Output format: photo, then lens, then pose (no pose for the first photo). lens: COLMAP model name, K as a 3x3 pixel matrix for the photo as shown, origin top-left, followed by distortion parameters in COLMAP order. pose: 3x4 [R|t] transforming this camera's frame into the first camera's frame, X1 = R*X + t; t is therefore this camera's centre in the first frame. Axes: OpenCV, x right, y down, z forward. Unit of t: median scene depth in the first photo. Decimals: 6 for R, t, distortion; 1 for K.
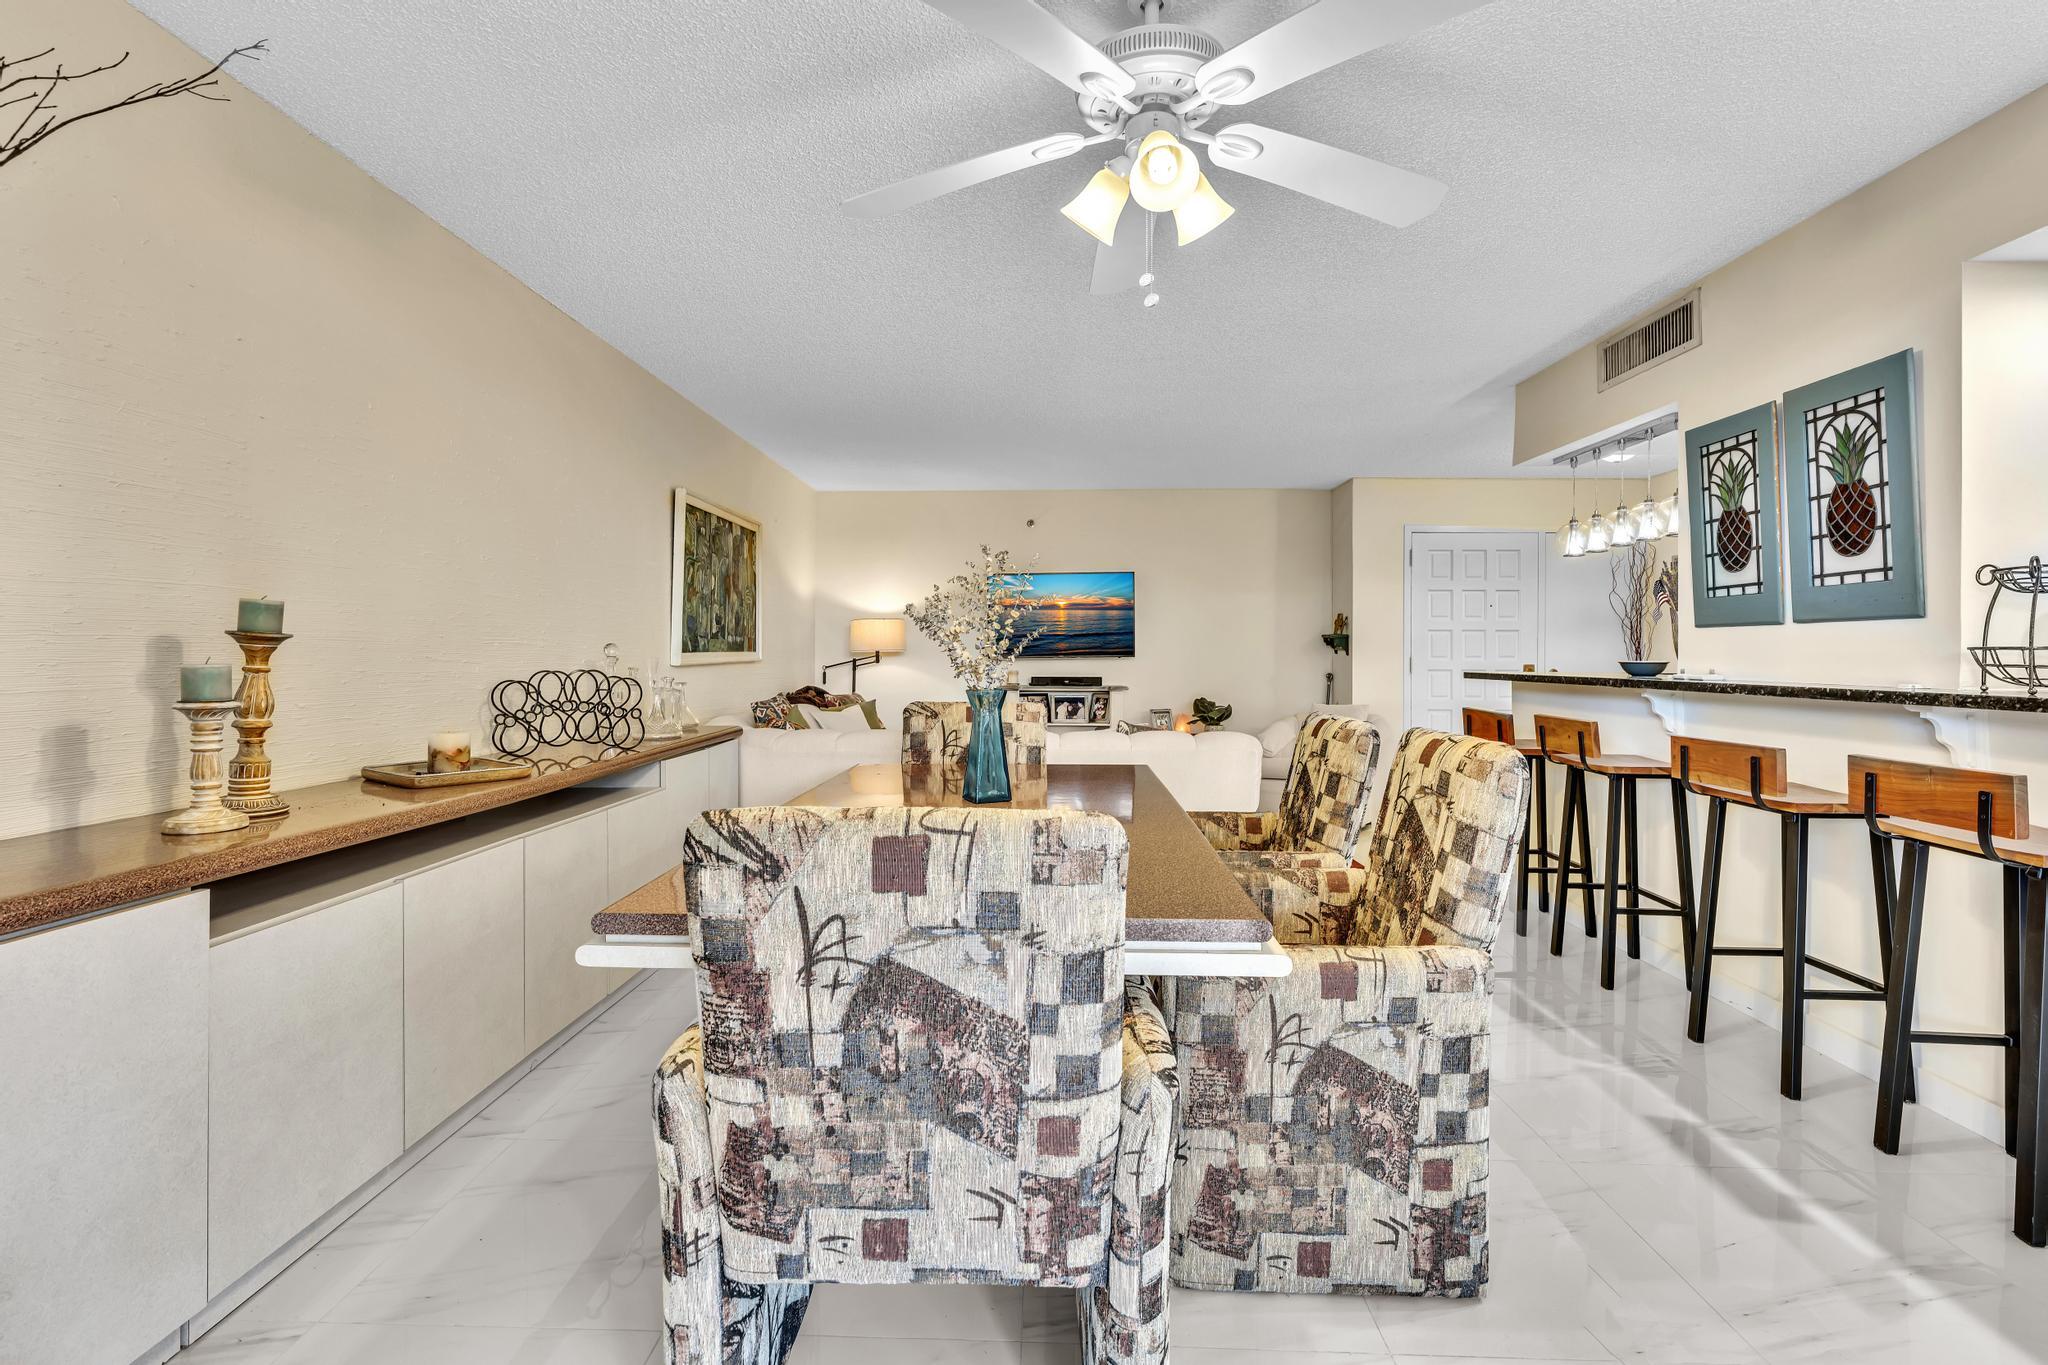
lens RADIAL K [[932.1, 0, 1019.6], [0, 932.1, 651.0], [0, 0, 1]] dist [-0.001771, -0.000135]
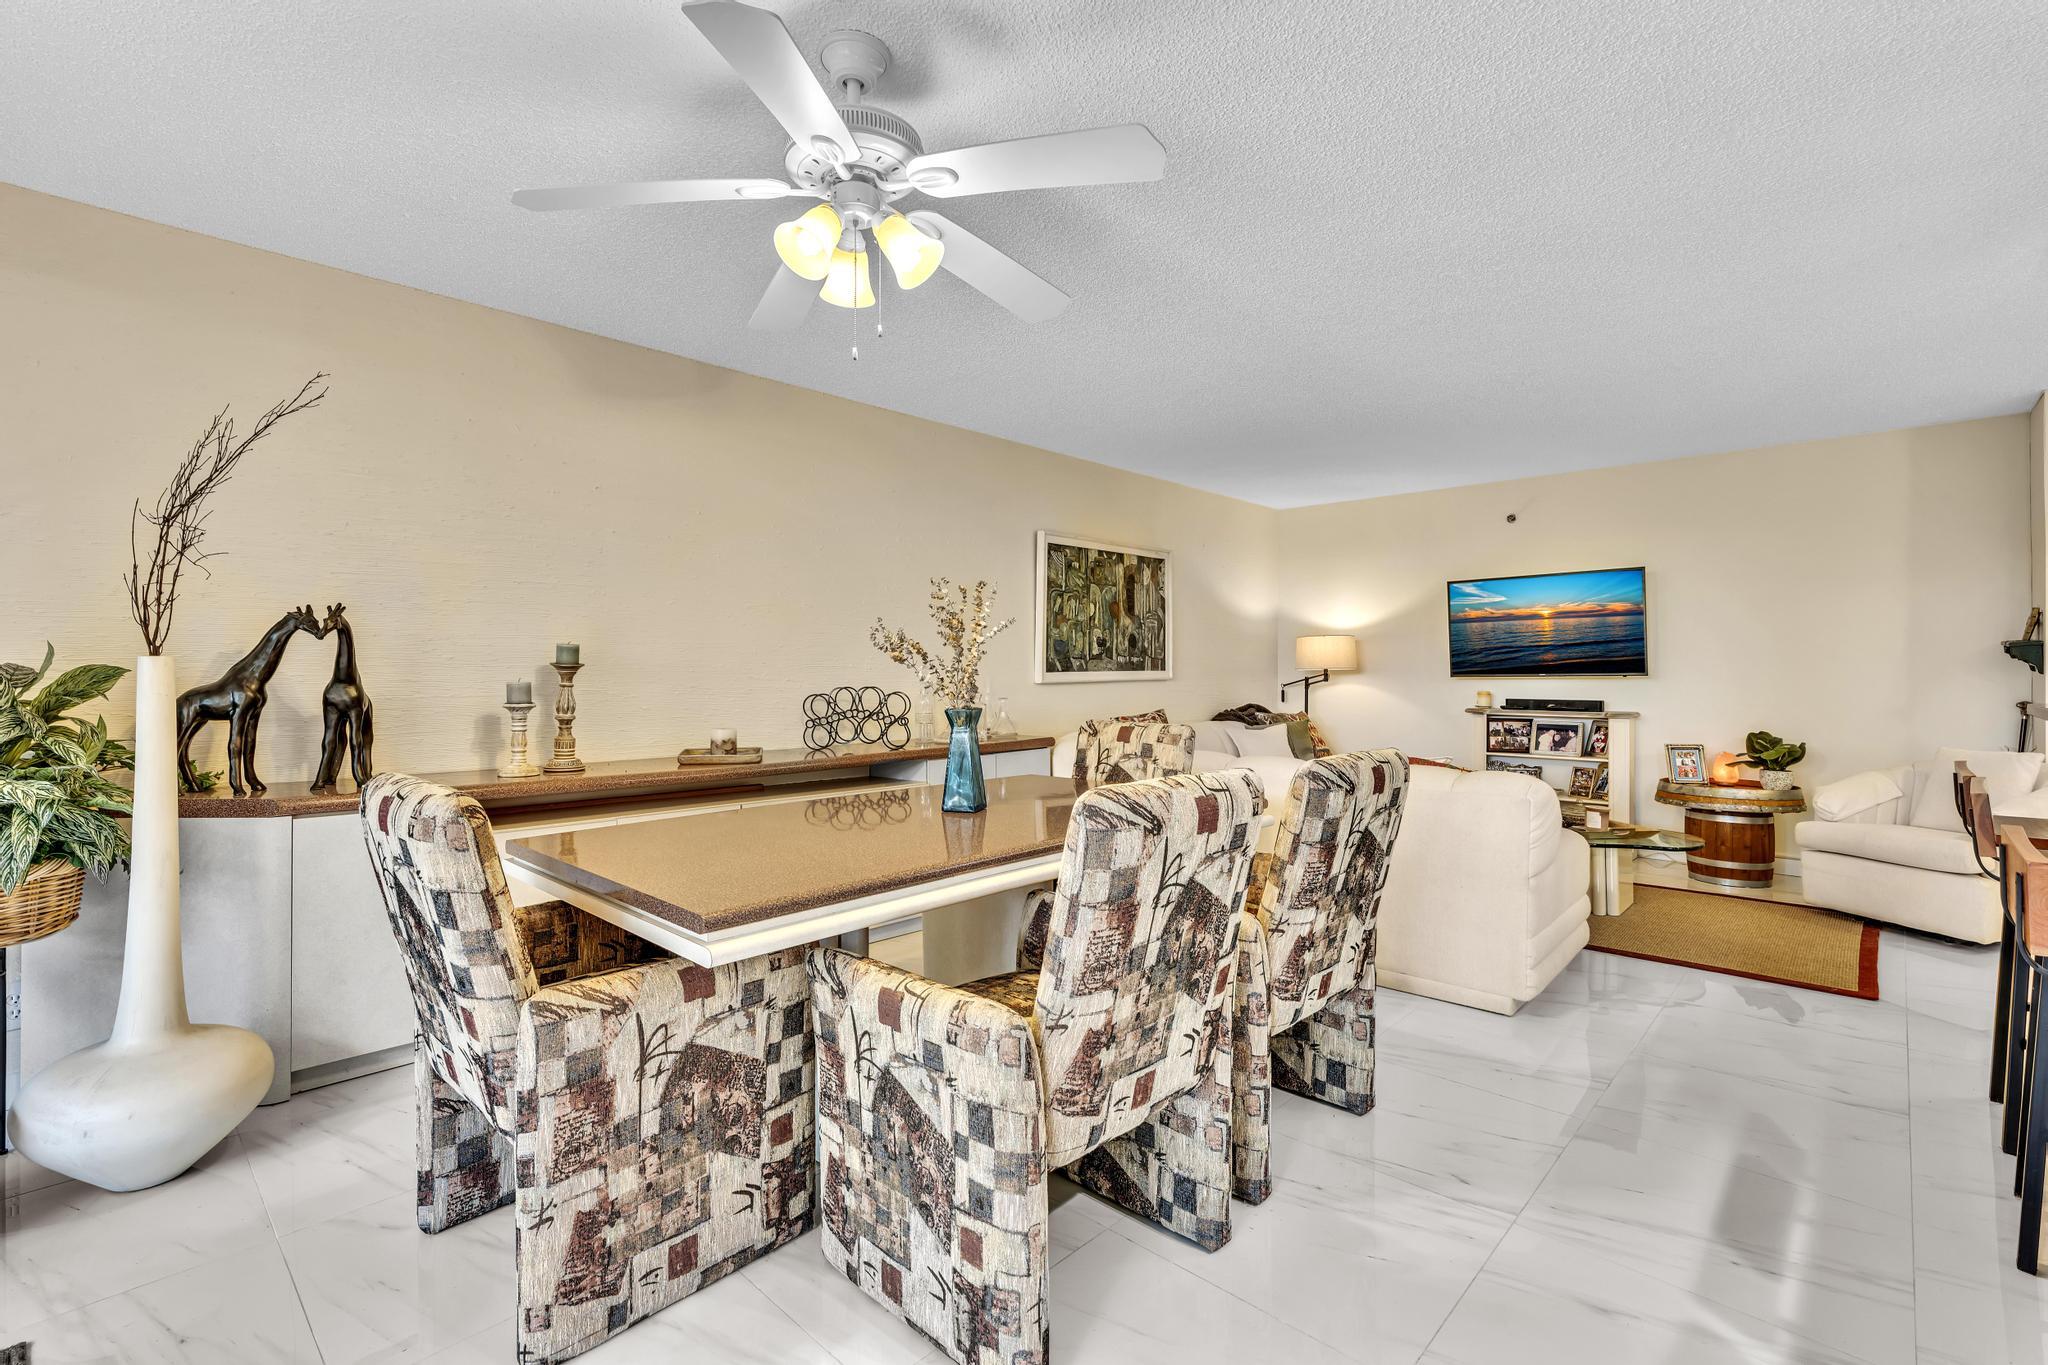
lens RADIAL K [[919.4, 0, 1023.0], [0, 919.4, 674.5], [0, 0, 1]] dist [-0.002157, 0.000303]
pose [[0.745395, -0.000094, -0.666623, 0.305953], [0.005110, 0.999971, 0.005573, -0.001531], [0.666604, -0.007561, 0.745374, 0.102547]]
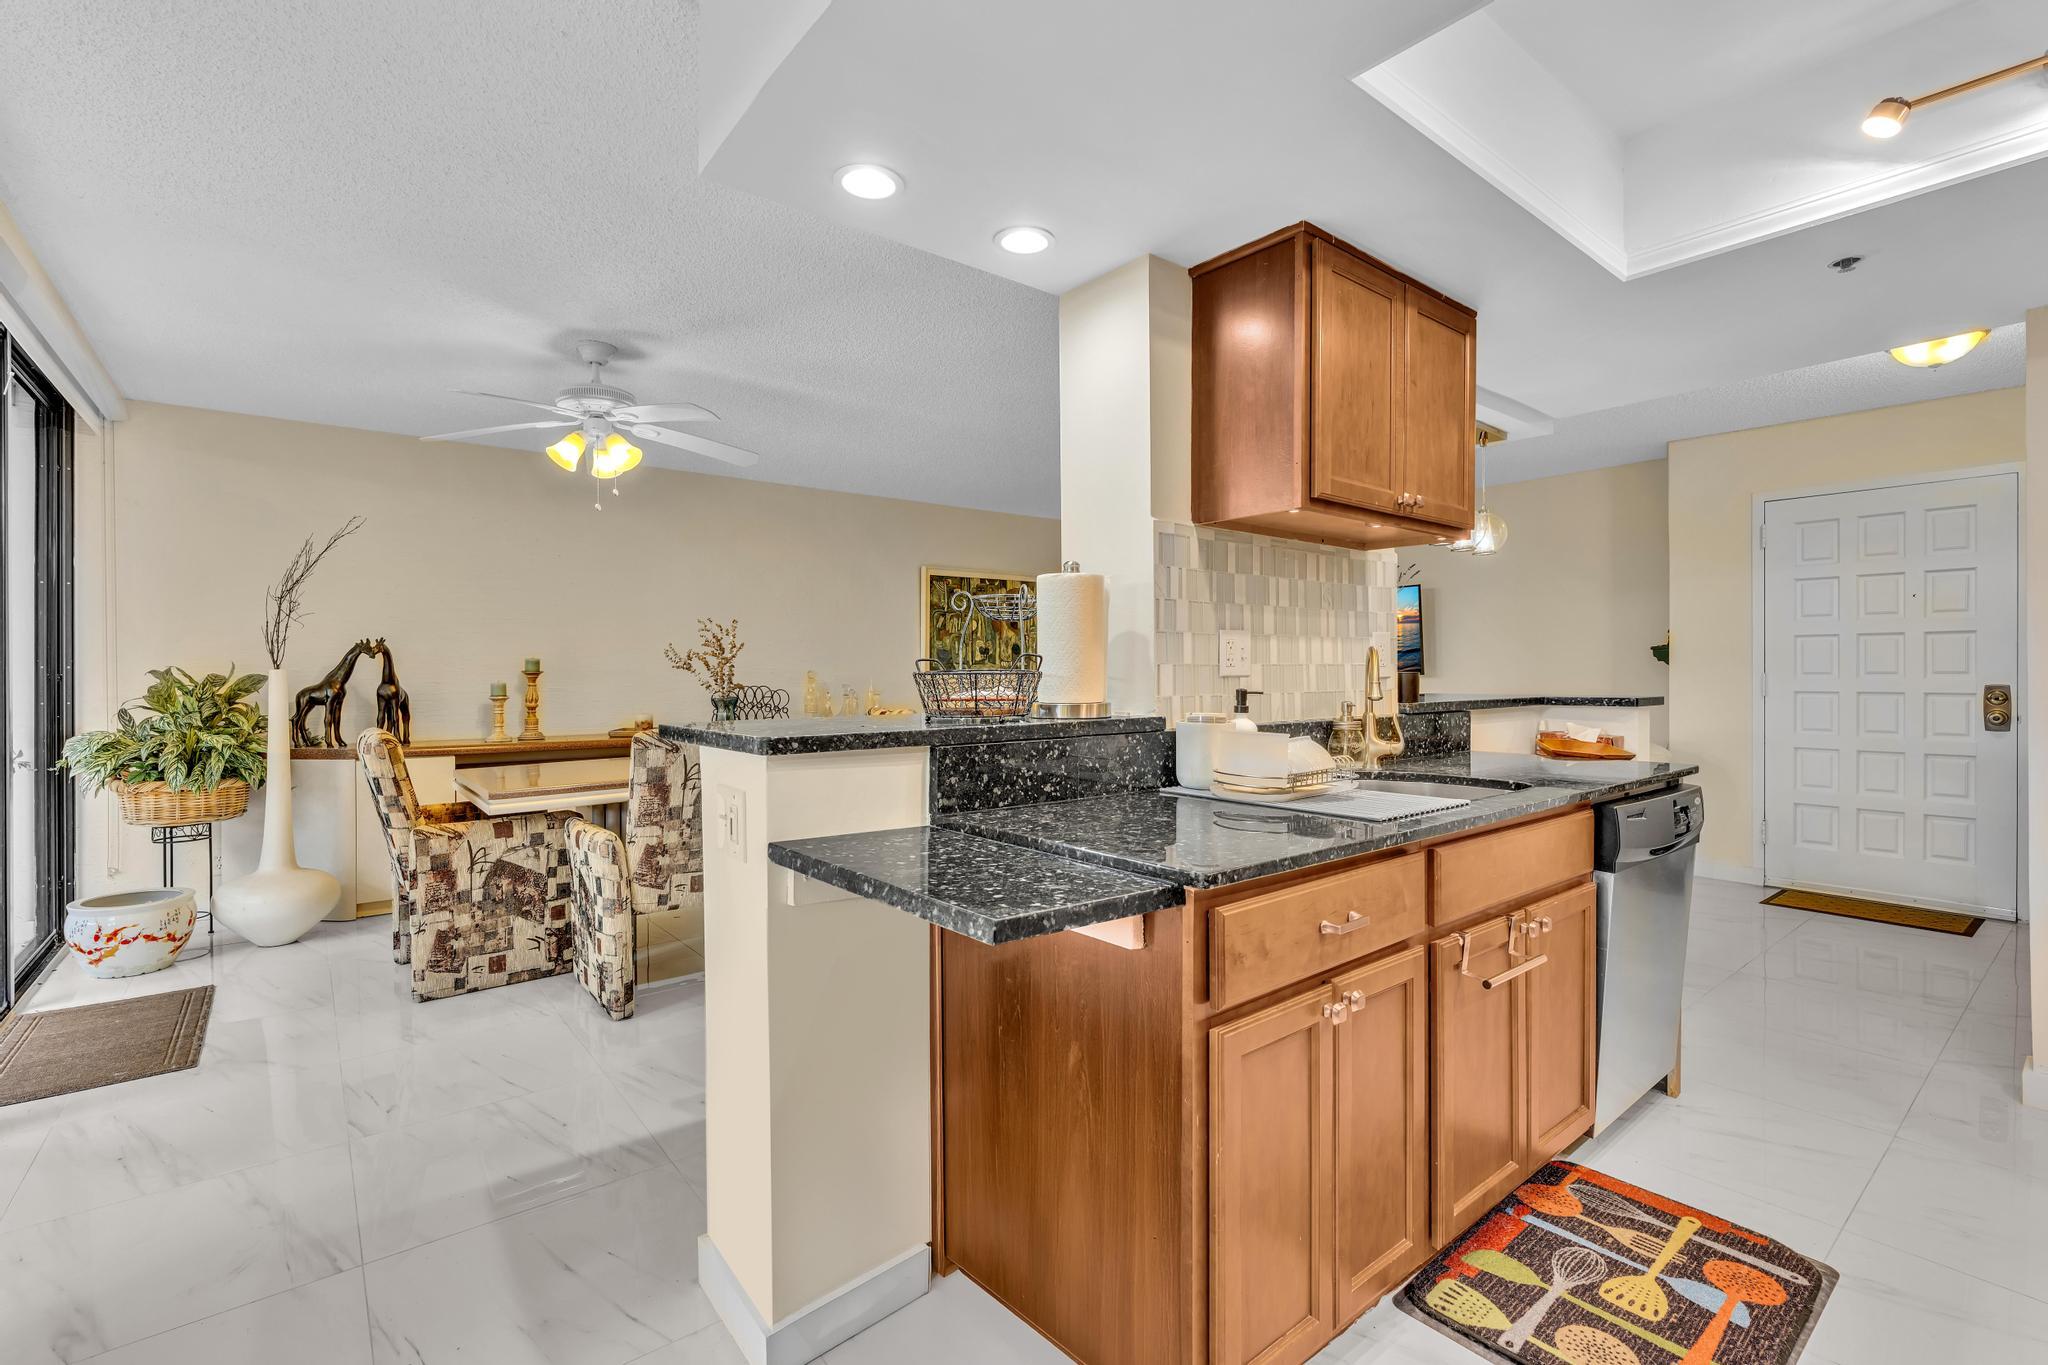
lens RADIAL K [[910.2, 0, 1024.0], [0, 910.2, 682.5], [0, 0, 1]] dist [-0.003583, 0.000086]
pose [[0.654665, 0.001781, -0.755917, 0.686046], [0.010706, 0.999875, 0.011628, -0.000816], [0.755843, -0.015705, 0.654564, 0.121608]]
